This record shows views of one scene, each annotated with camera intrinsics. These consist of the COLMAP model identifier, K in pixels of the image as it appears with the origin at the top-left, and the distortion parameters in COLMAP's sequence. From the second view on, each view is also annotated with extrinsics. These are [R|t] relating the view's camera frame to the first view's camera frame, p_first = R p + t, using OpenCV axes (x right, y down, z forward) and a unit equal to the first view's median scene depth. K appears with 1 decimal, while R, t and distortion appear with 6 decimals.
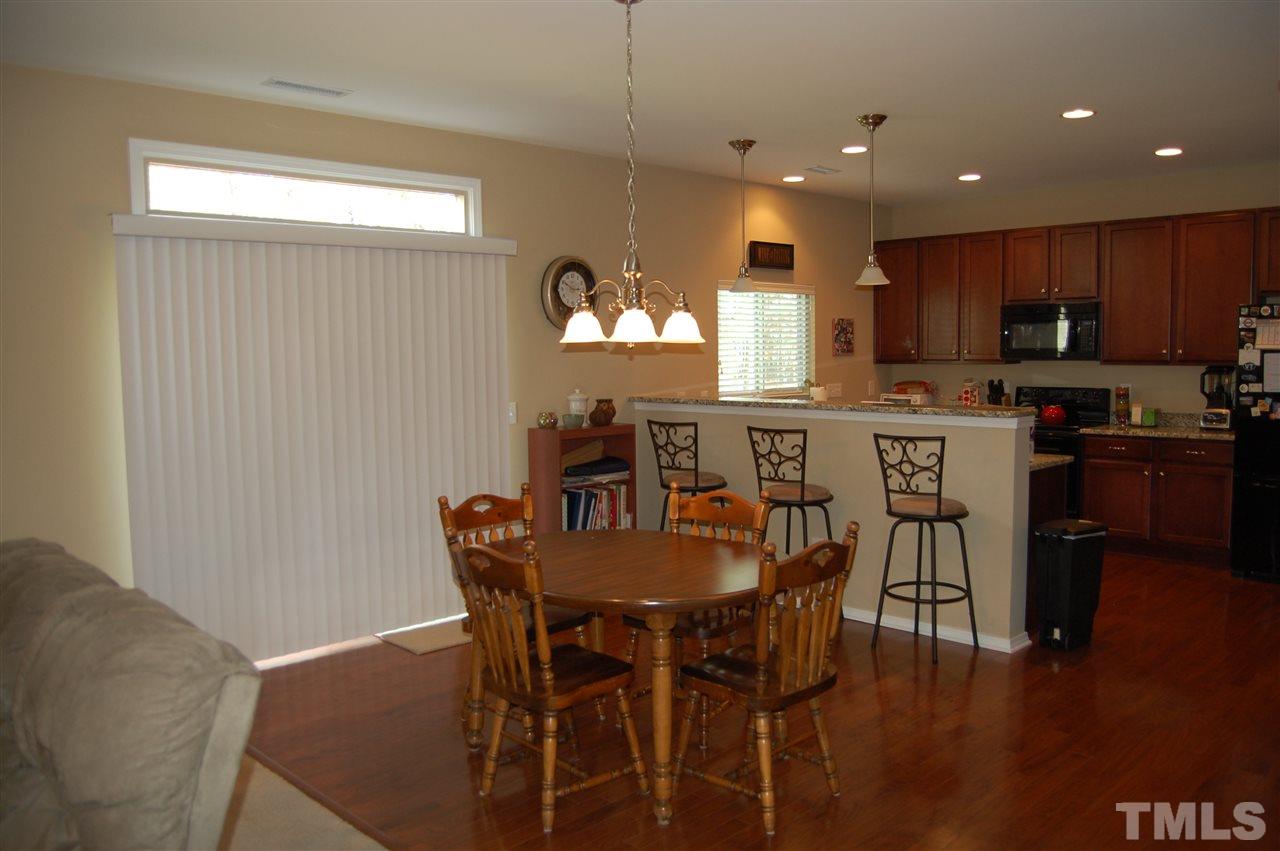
lens RADIAL K [[1003.3, 0, 654.4], [0, 1003.3, 438.3], [0, 0, 1]] dist [-0.080709, 0.002398]
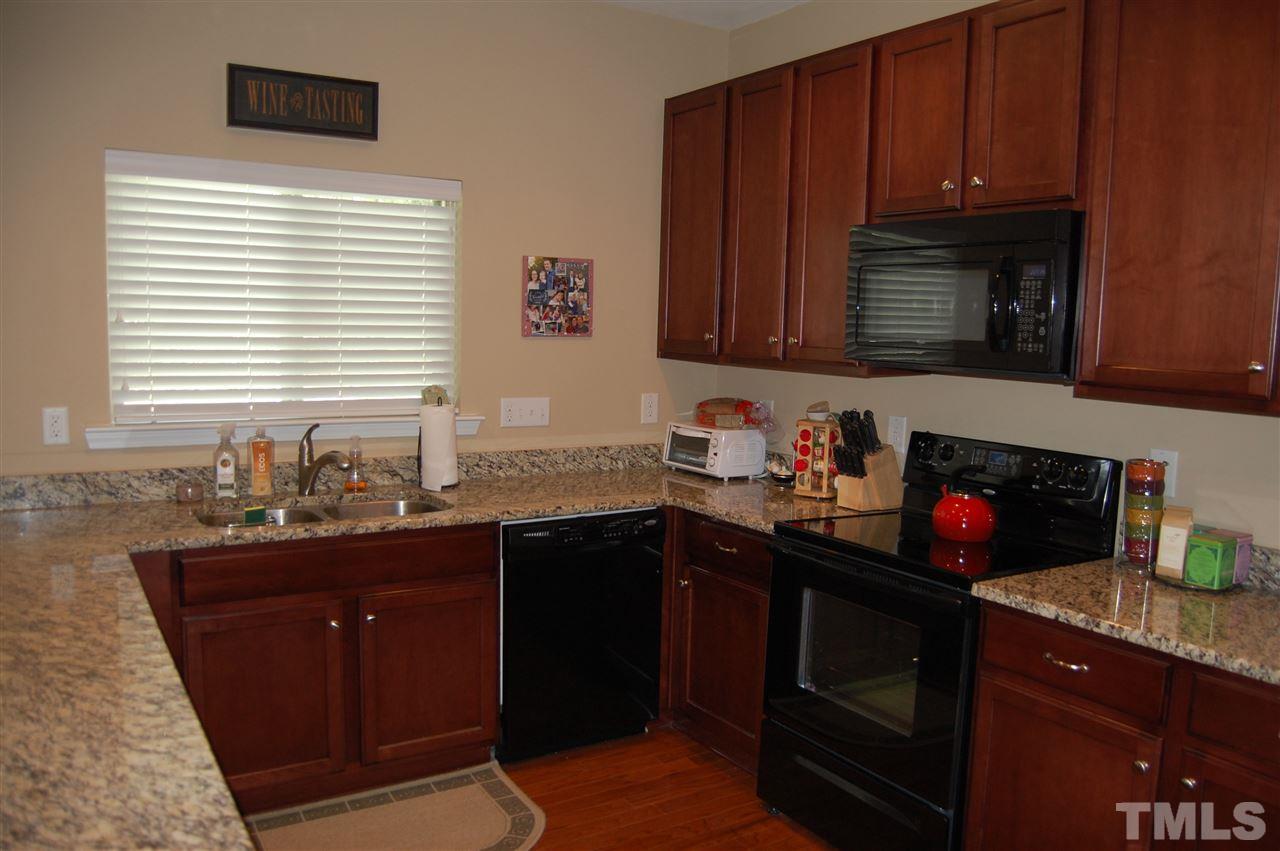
lens RADIAL K [[1003.3, 0, 654.4], [0, 1003.3, 438.3], [0, 0, 1]] dist [-0.080709, 0.002398]
pose [[0.975382, 0.067437, -0.209956, 0.376003], [-0.061640, 0.997518, 0.034038, -0.061160], [0.211730, -0.020259, 0.977118, 0.619352]]
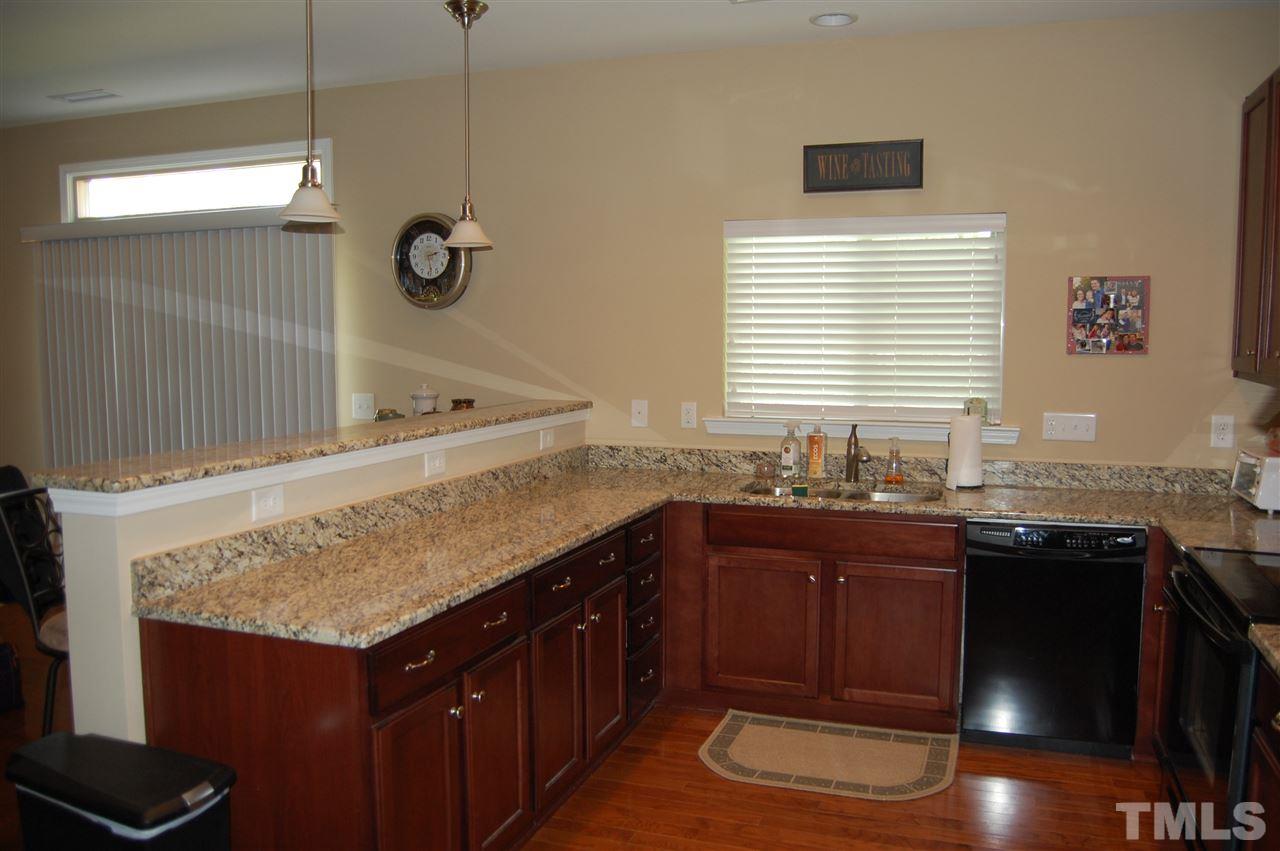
lens RADIAL K [[1003.3, 0, 654.4], [0, 1003.3, 438.3], [0, 0, 1]] dist [-0.080709, 0.002398]
pose [[0.436055, 0.109075, -0.893285, 0.580813], [-0.087210, 0.993077, 0.078689, -0.069206], [0.895684, 0.043591, 0.442549, 0.677625]]
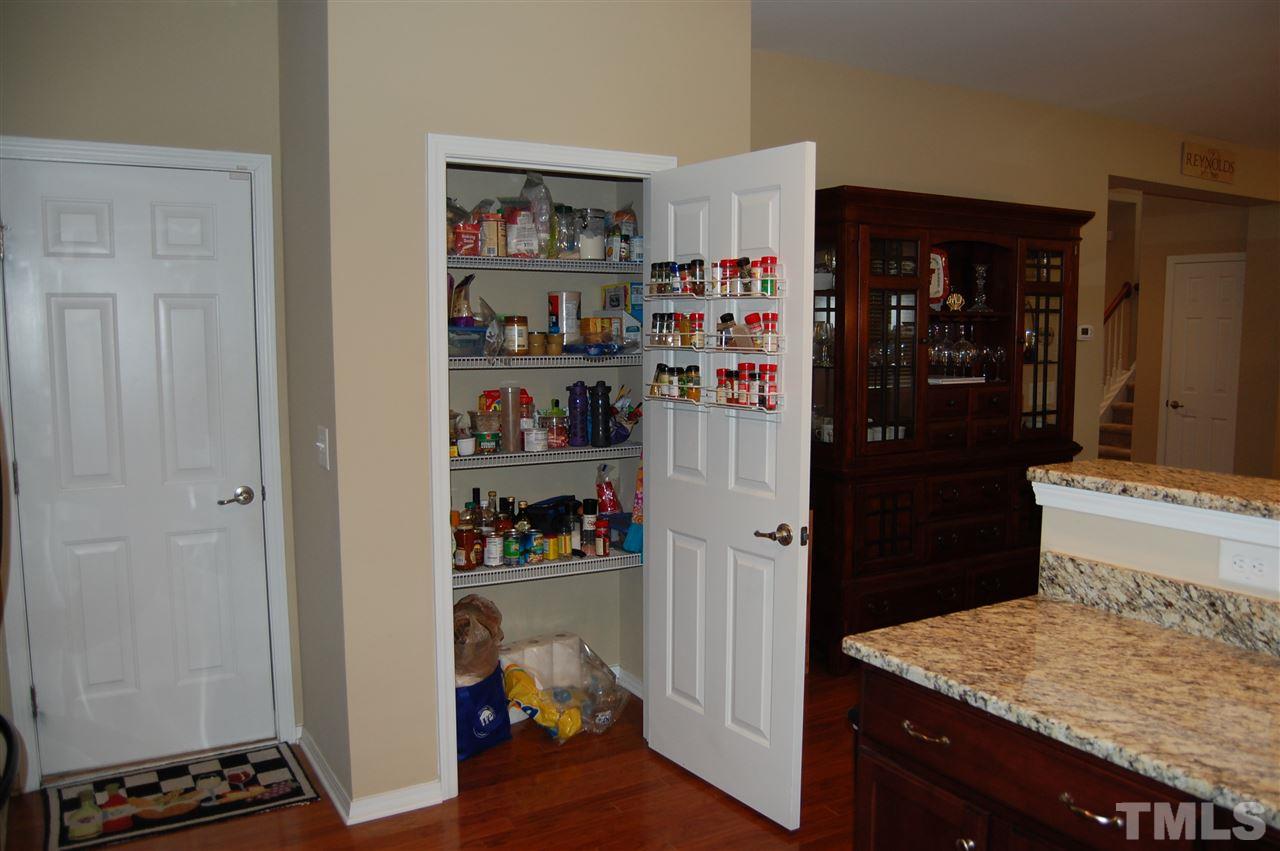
lens RADIAL K [[1003.3, 0, 654.4], [0, 1003.3, 438.3], [0, 0, 1]] dist [-0.080709, 0.002398]
pose [[-0.969663, -0.009620, 0.244258, 0.294821], [0.038048, 0.981107, 0.189687, -0.092987], [-0.241468, 0.193226, -0.950977, 0.984865]]
